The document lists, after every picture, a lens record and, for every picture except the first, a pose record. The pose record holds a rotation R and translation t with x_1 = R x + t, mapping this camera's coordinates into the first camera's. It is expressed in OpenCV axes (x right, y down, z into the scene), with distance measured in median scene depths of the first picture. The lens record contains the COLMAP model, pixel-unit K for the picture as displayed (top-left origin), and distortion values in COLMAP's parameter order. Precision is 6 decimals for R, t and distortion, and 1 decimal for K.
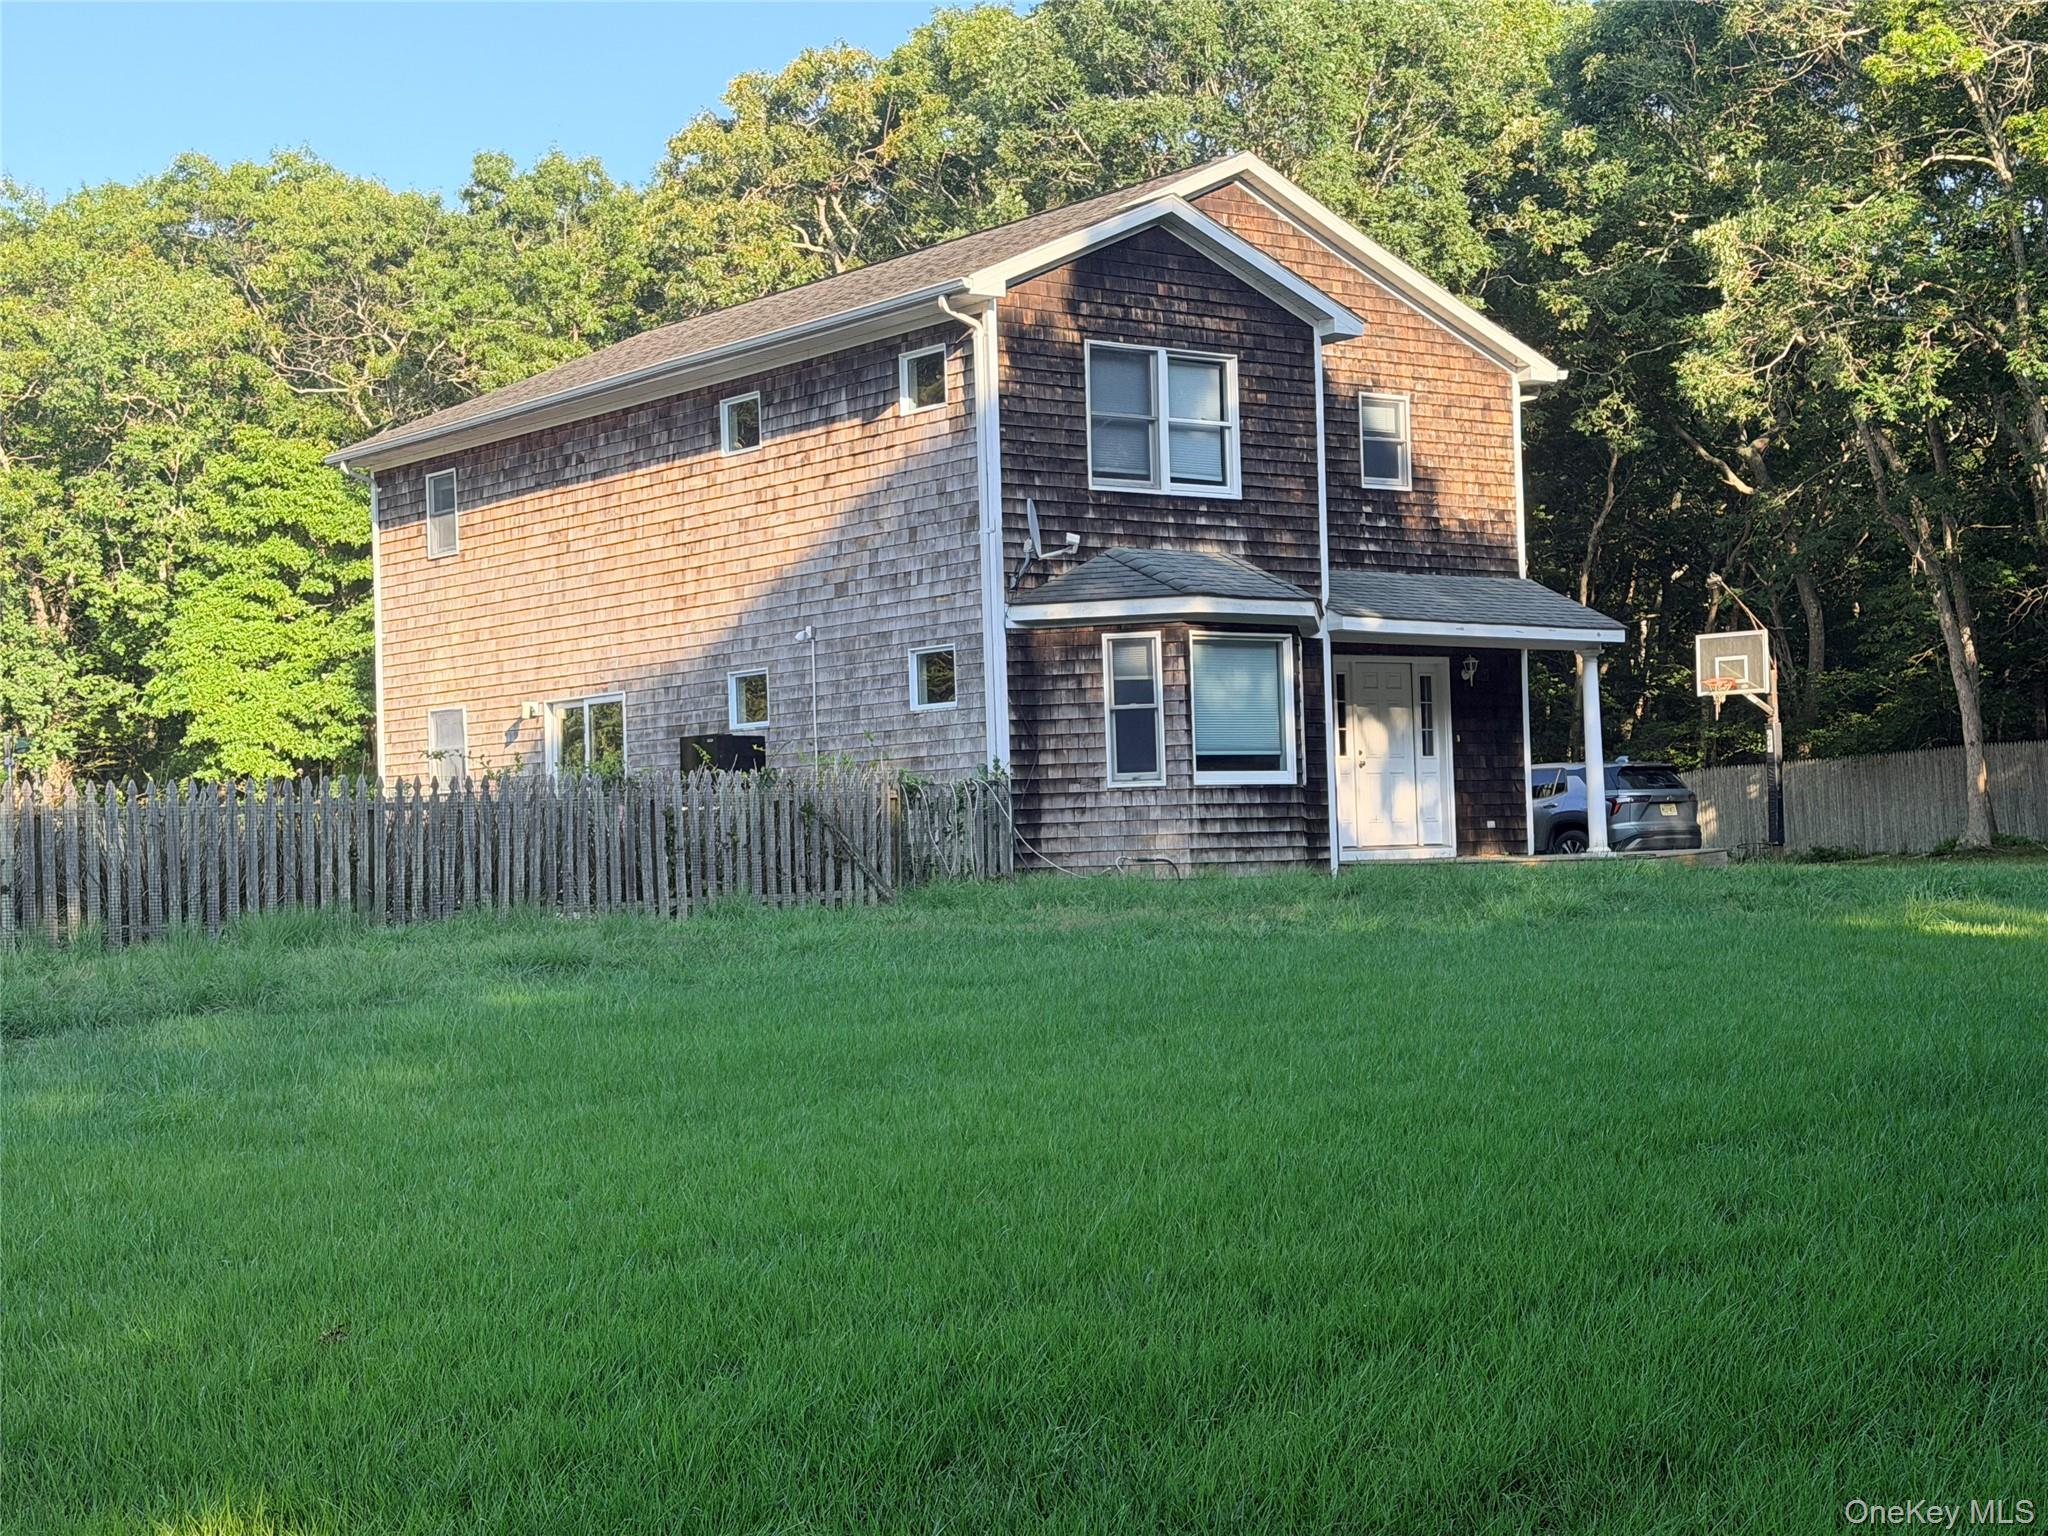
lens RADIAL K [[3021.7, 0, 1024.0], [0, 3021.7, 768.0], [0, 0, 1]] dist [0.153483, -0.082151]
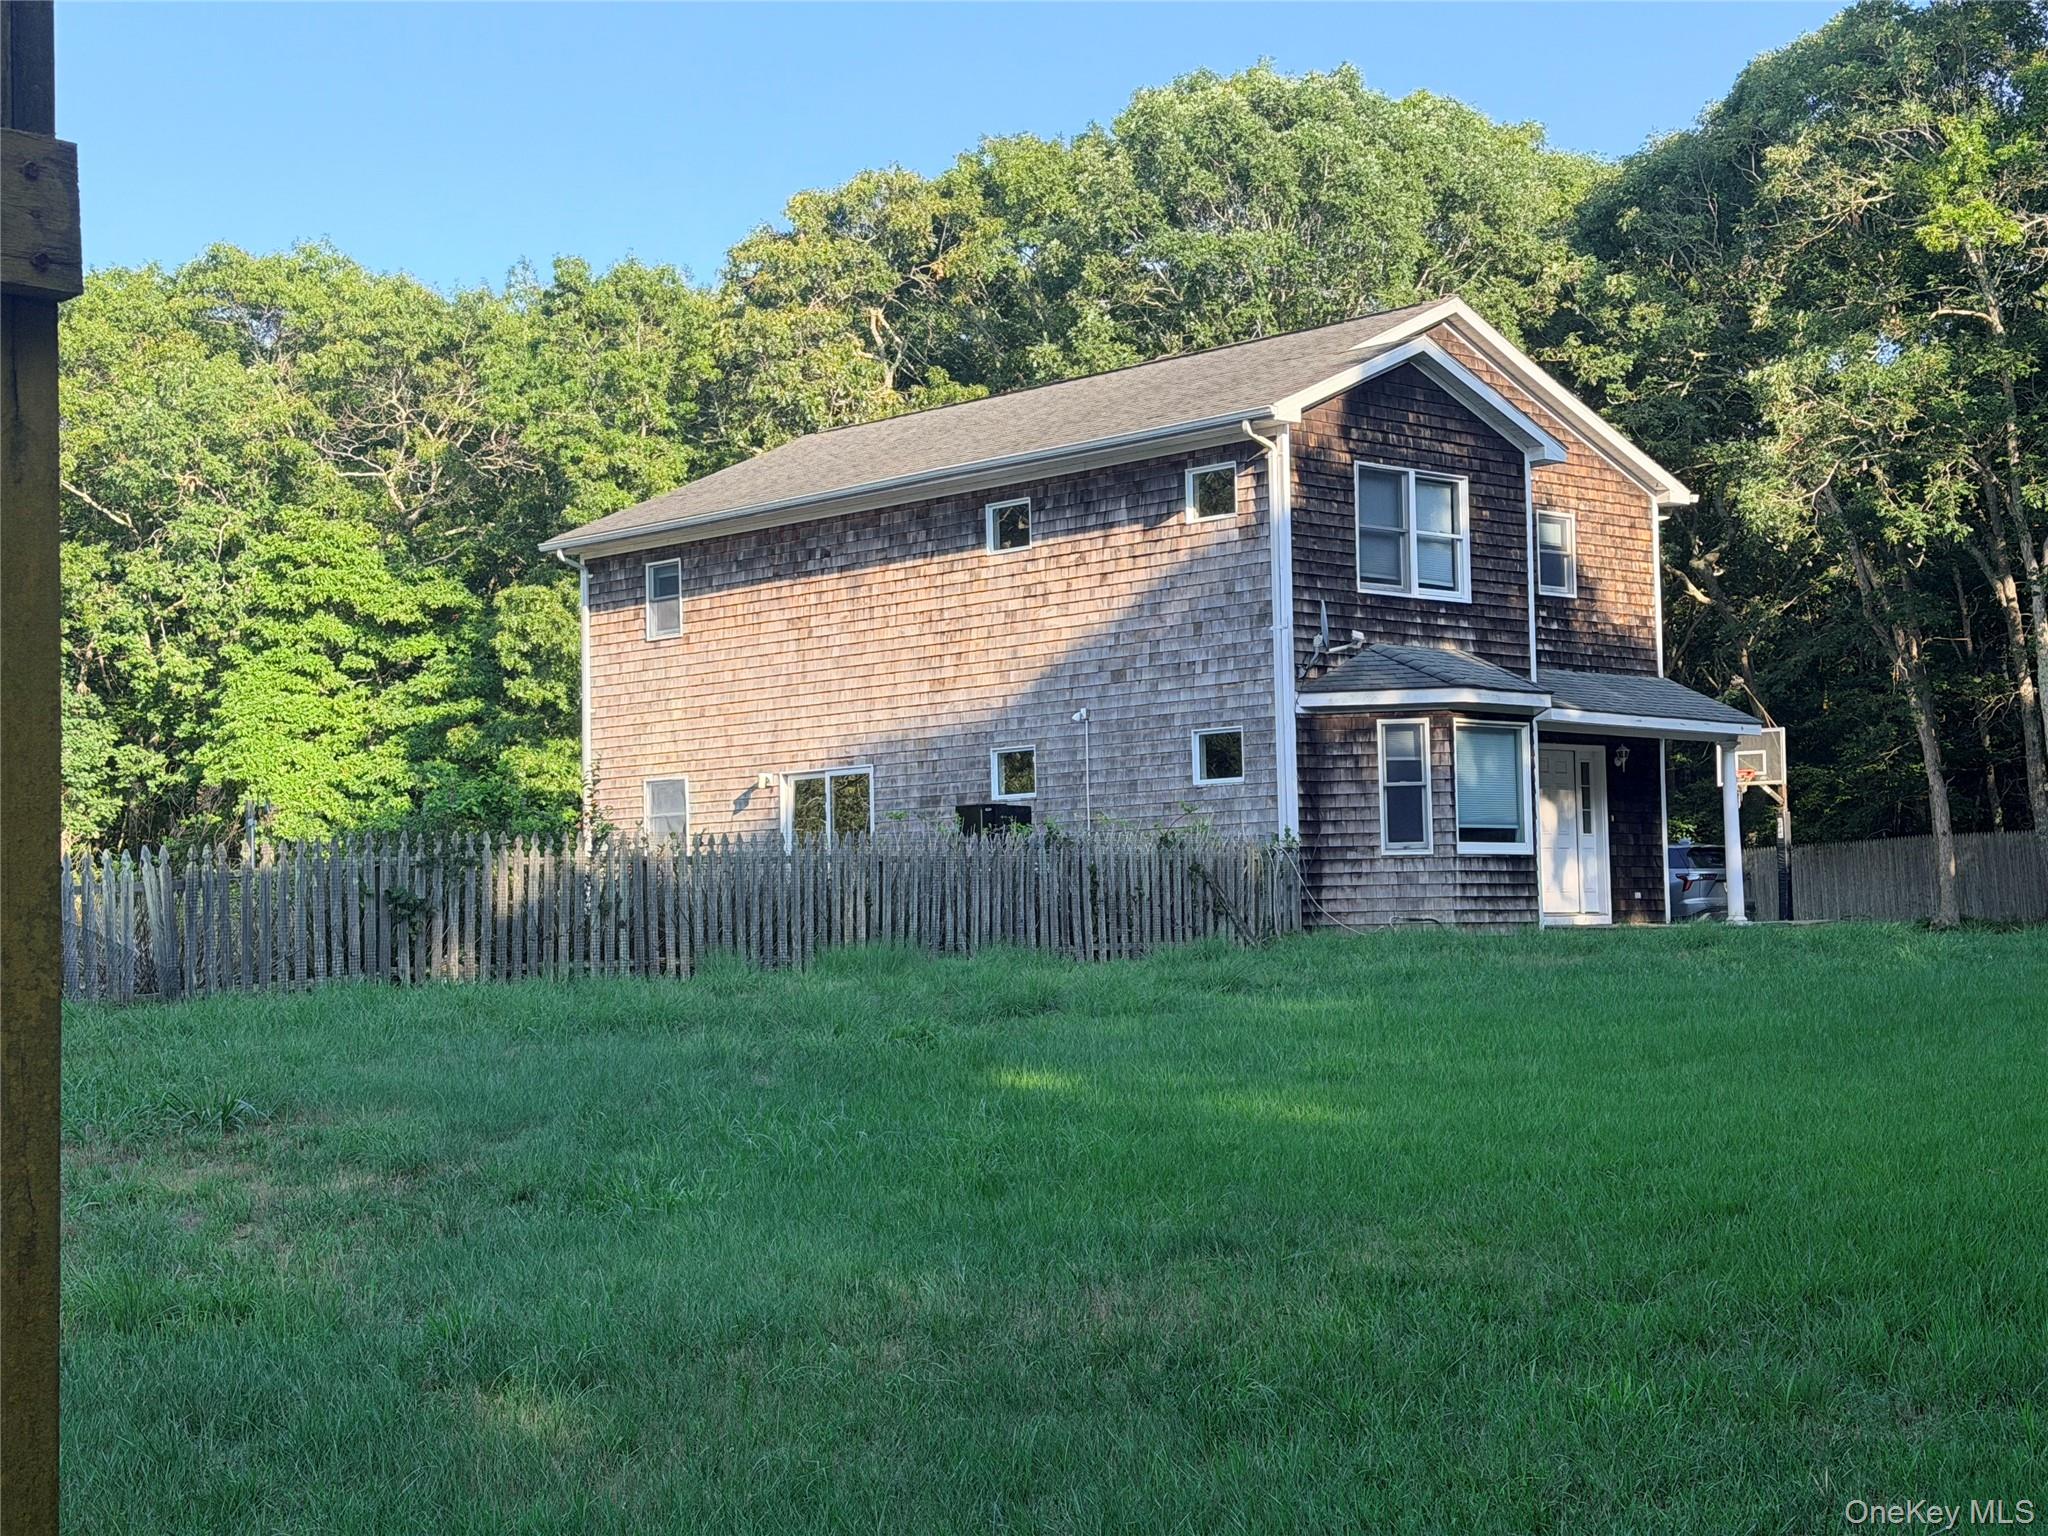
lens RADIAL K [[3013.7, 0, 1068.7], [0, 3013.7, 757.5], [0, 0, 1]] dist [0.152734, 0.033599]
pose [[0.994308, 0.016091, 0.105322, -0.176768], [-0.012645, 0.999365, -0.033309, 0.007721], [-0.105791, 0.031787, 0.993880, -0.096372]]
